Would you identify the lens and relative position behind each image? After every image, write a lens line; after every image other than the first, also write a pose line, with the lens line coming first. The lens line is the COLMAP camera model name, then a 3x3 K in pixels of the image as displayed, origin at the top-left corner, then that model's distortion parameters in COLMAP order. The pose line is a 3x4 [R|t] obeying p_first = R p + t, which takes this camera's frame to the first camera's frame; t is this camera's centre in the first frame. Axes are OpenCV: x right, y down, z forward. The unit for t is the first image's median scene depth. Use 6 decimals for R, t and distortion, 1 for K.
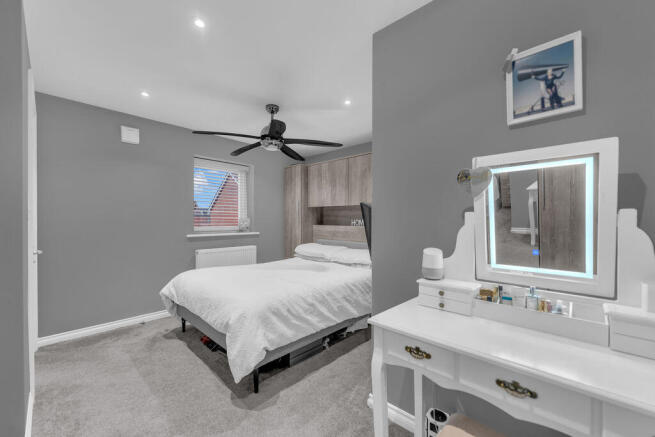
lens RADIAL K [[262.6, 0, 327.3], [0, 262.6, 226.4], [0, 0, 1]] dist [-0.000552, -0.000118]
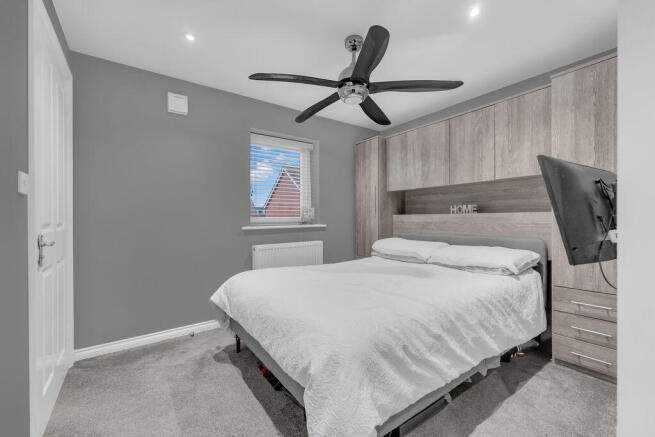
lens RADIAL K [[275.0, 0, 330.1], [0, 275.0, 218.8], [0, 0, 1]] dist [-0.000597, -0.000238]
pose [[0.982733, -0.011846, -0.184649, -0.138092], [0.008137, 0.999750, -0.020828, 0.034918], [0.184849, 0.018966, 0.982584, 0.267726]]
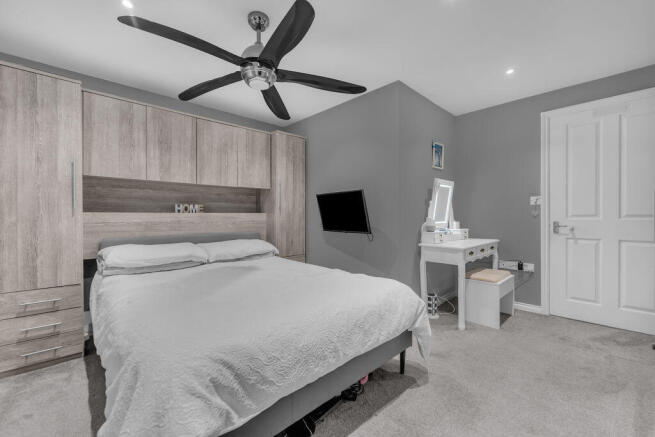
lens RADIAL K [[270.9, 0, 327.2], [0, 270.9, 221.0], [0, 0, 1]] dist [0.000702, 0.000014]
pose [[0.050907, -0.021595, 0.998470, -0.857440], [0.029090, 0.999374, 0.020132, 0.023129], [-0.998280, 0.028021, 0.051504, 0.809186]]
